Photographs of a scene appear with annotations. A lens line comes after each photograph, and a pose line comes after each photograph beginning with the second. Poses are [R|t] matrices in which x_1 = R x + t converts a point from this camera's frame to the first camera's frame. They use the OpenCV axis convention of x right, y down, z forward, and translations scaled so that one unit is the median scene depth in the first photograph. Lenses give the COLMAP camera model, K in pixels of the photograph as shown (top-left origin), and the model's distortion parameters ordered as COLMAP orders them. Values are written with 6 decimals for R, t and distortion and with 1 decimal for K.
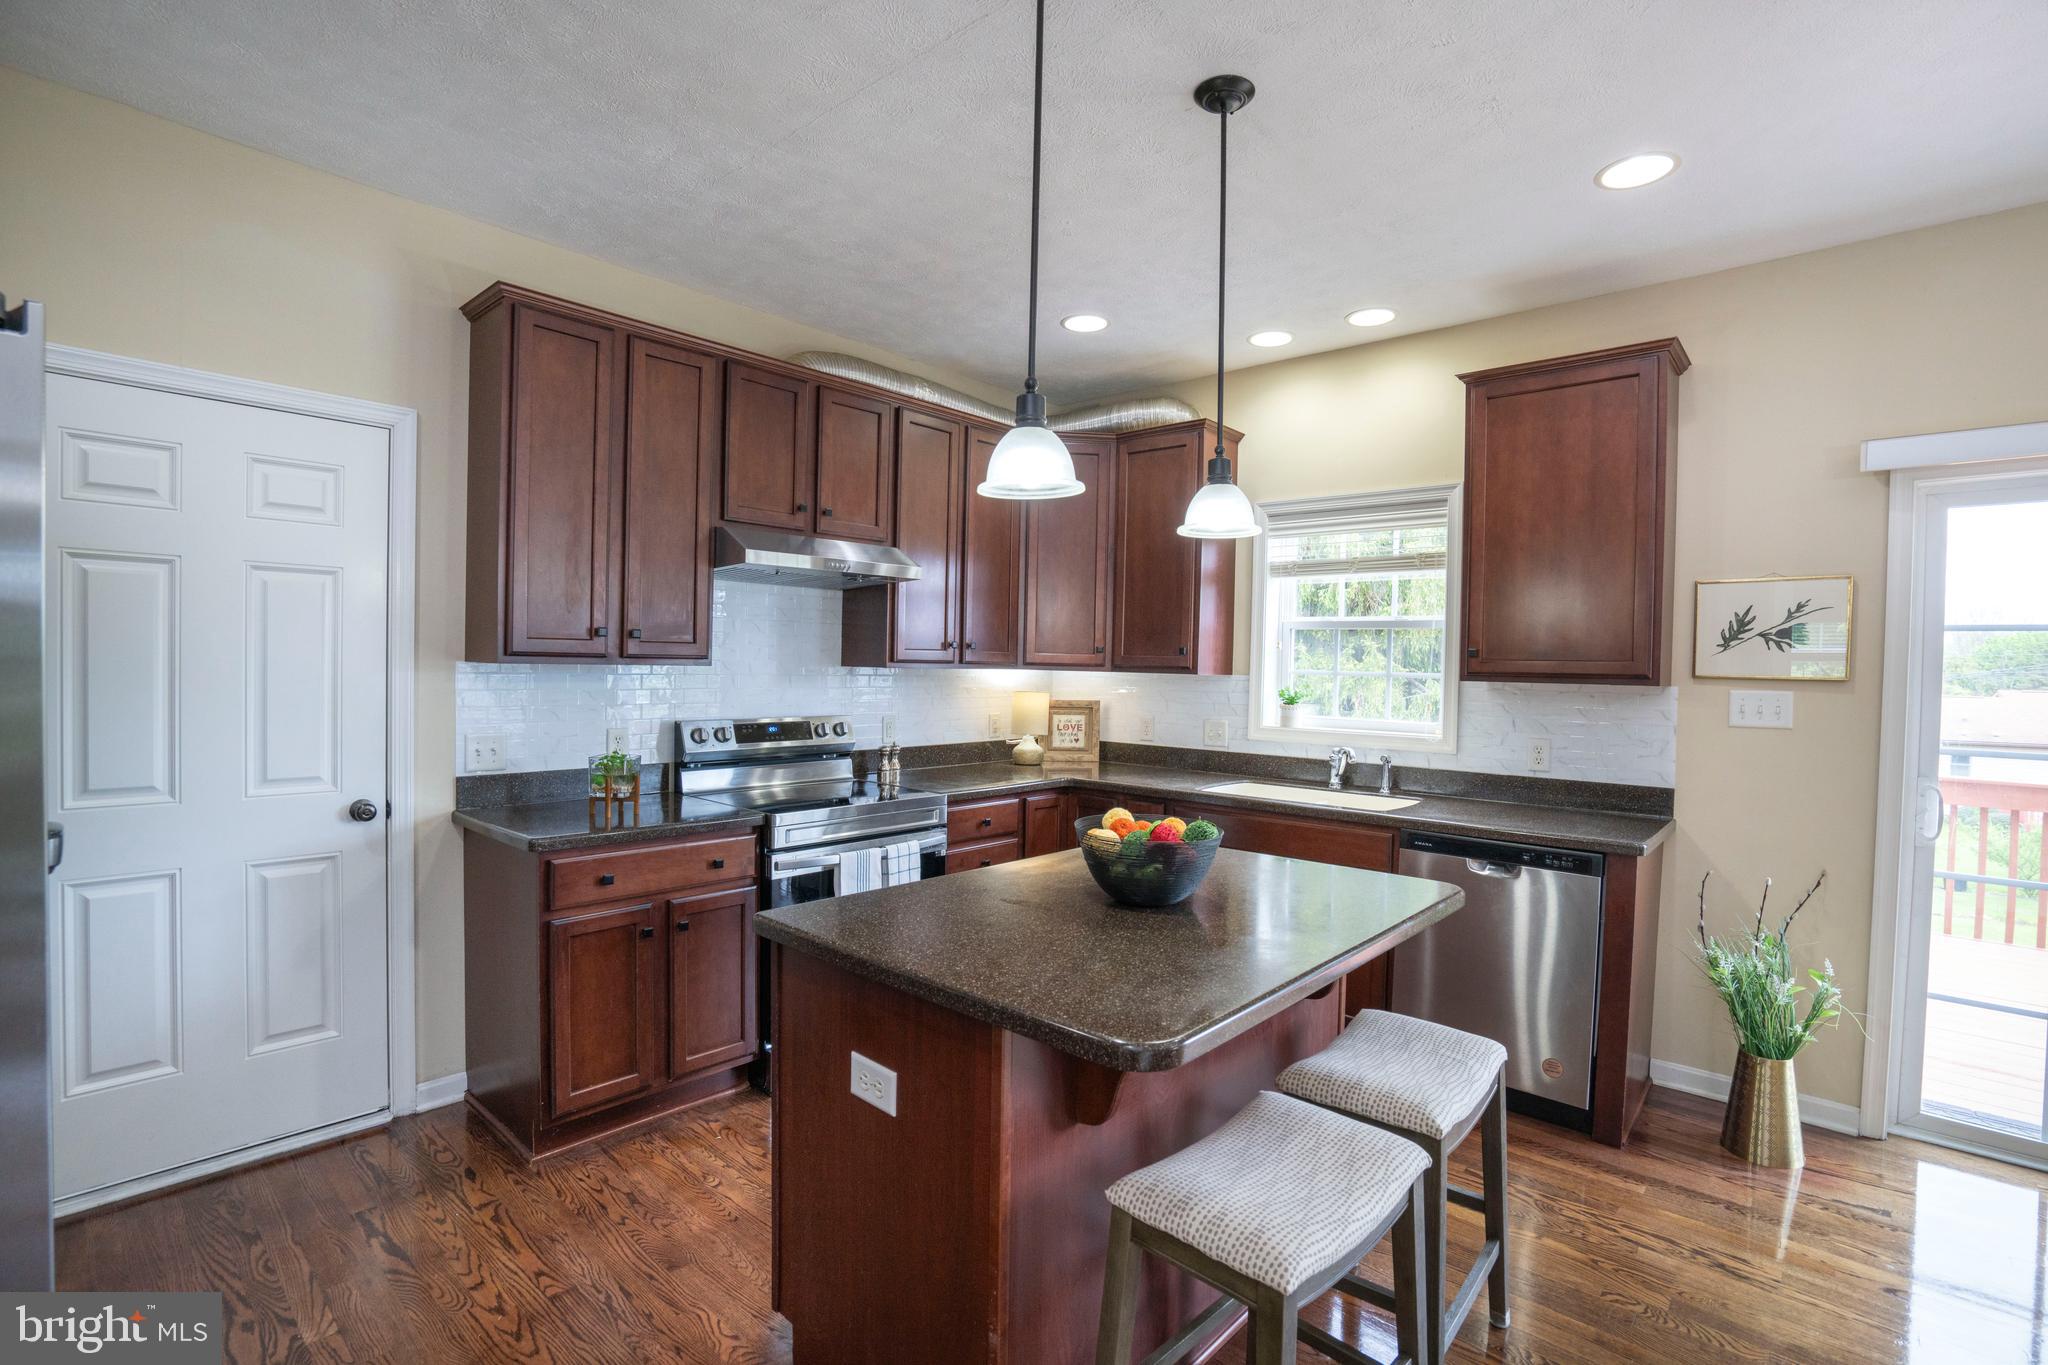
lens RADIAL K [[947.1, 0, 1020.2], [0, 947.1, 686.6], [0, 0, 1]] dist [-0.067410, 0.028835]
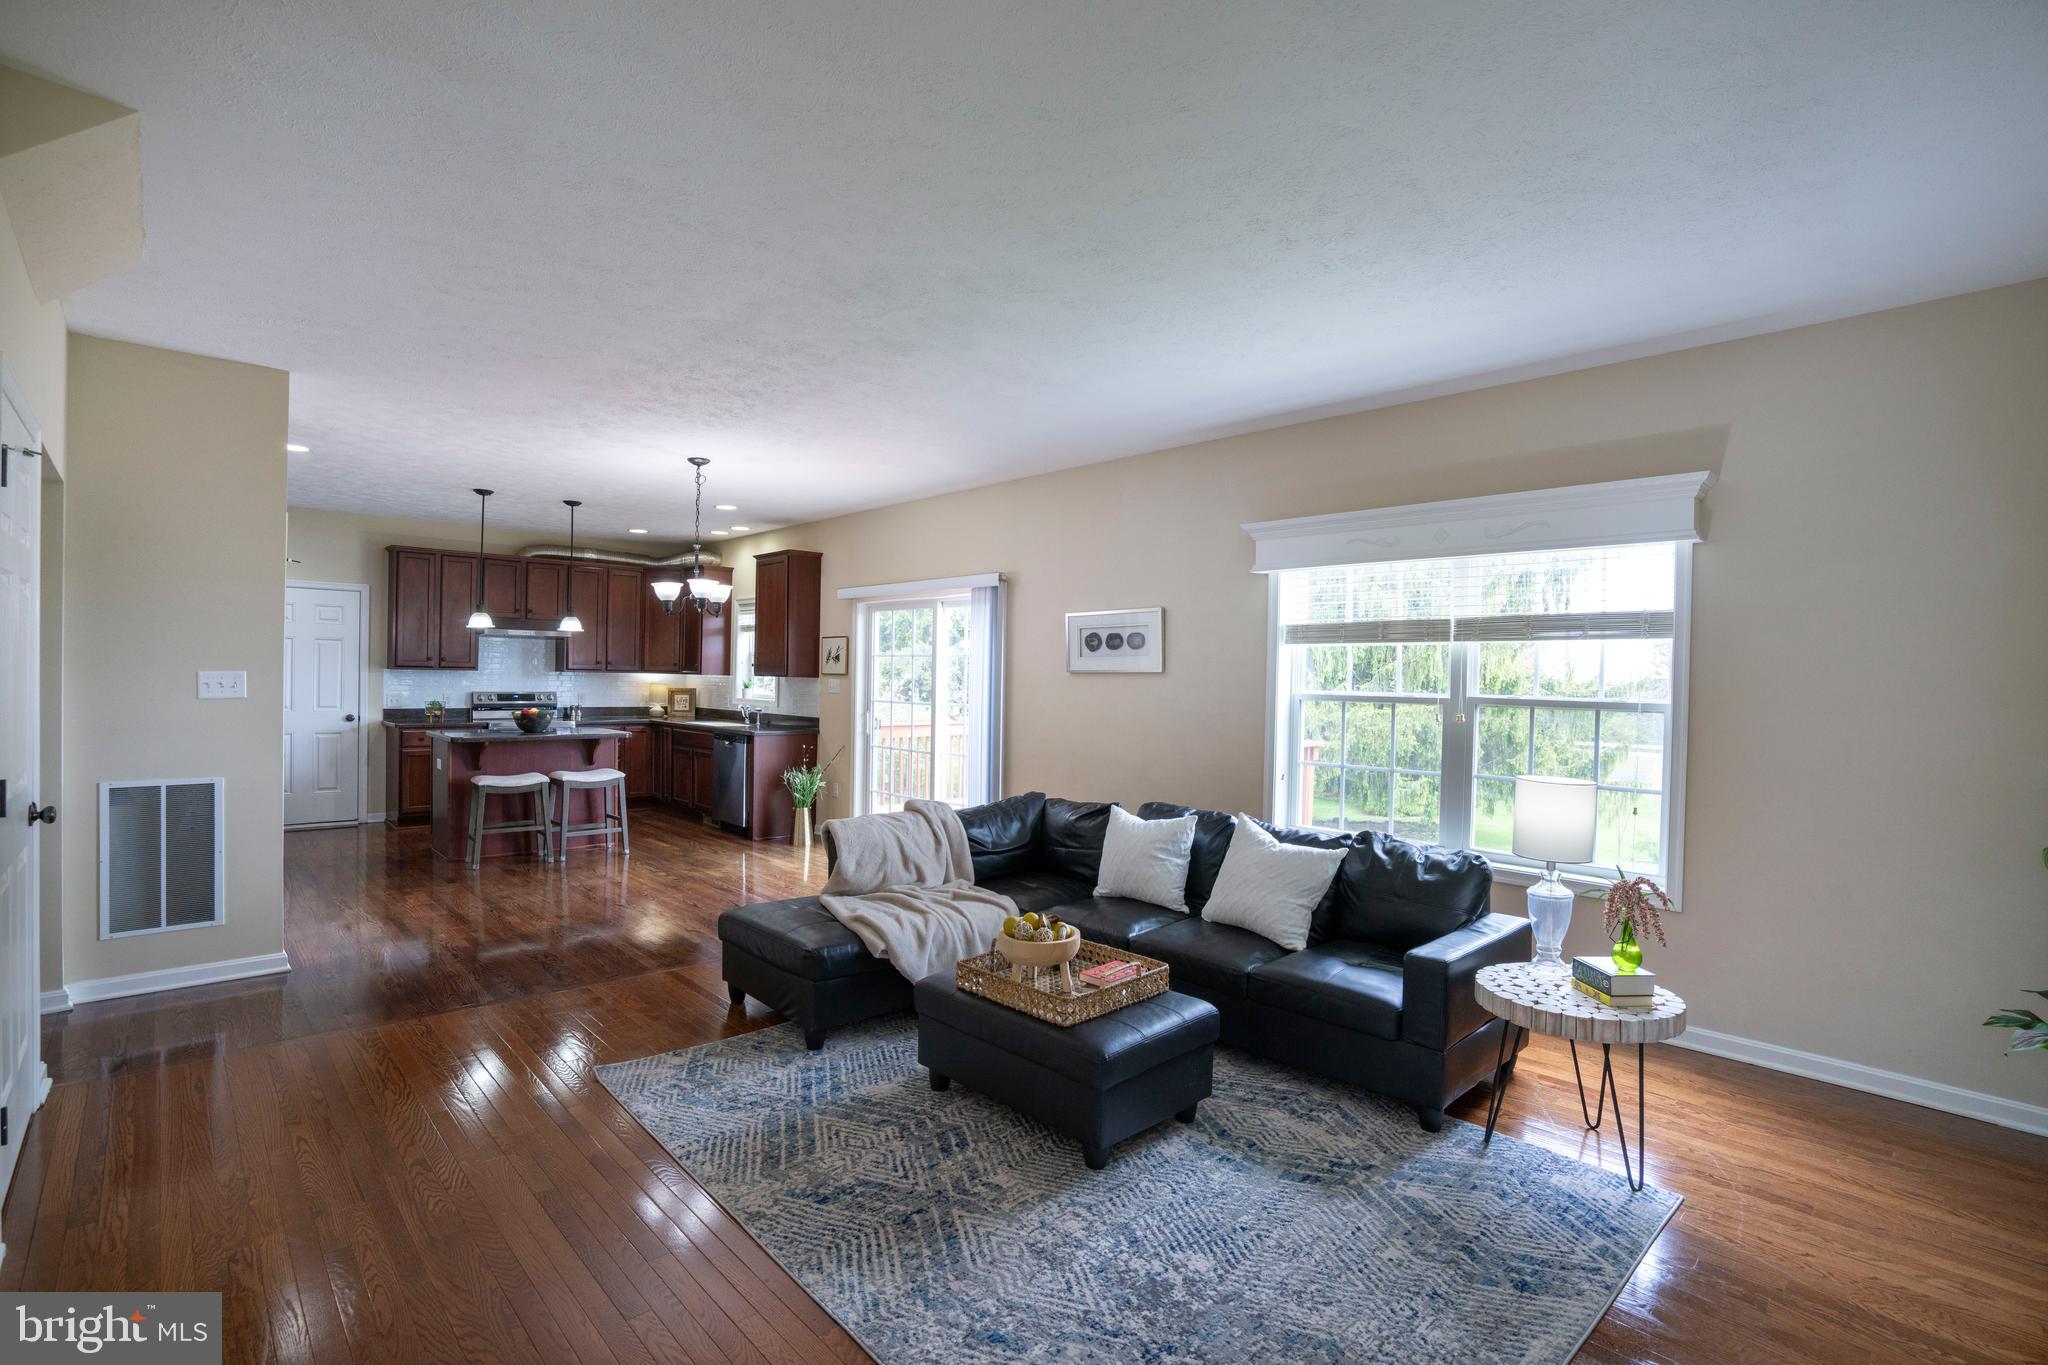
lens RADIAL K [[947.1, 0, 1020.2], [0, 947.1, 686.6], [0, 0, 1]] dist [-0.067410, 0.028835]
pose [[0.996847, 0.001328, -0.079333, 1.411688], [-0.002449, 0.999898, -0.014041, 0.056904], [0.079306, 0.014191, 0.996749, -1.513606]]
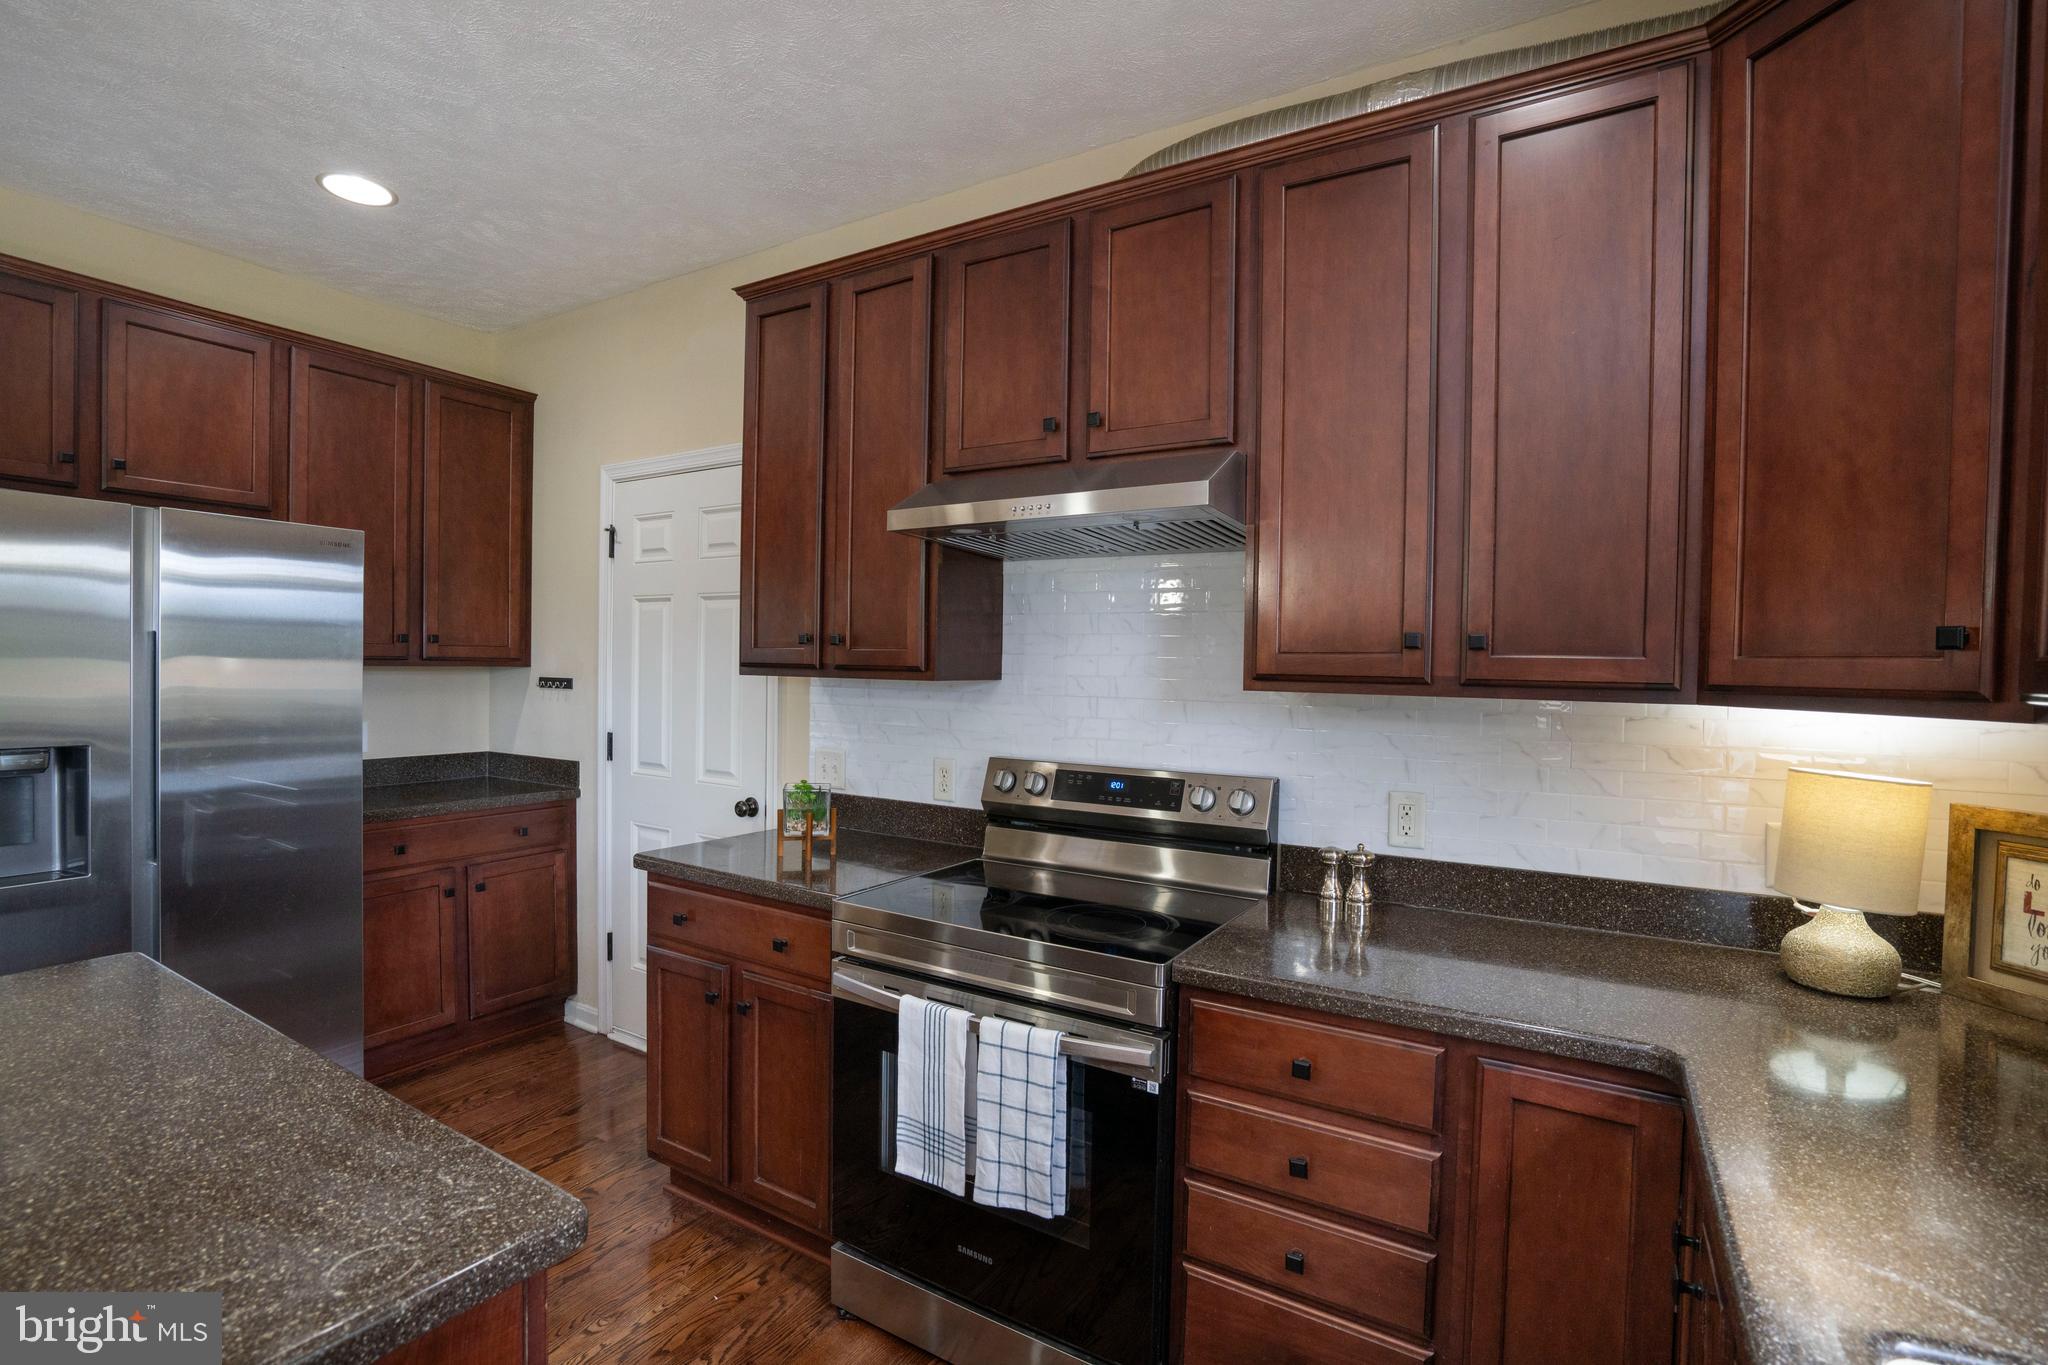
lens RADIAL K [[947.1, 0, 1020.2], [0, 947.1, 686.6], [0, 0, 1]] dist [-0.067410, 0.028835]
pose [[0.189344, 0.004224, -0.981902, 0.380143], [-0.039863, 0.999199, -0.003388, -0.017295], [0.981101, 0.039783, 0.189361, 0.902696]]
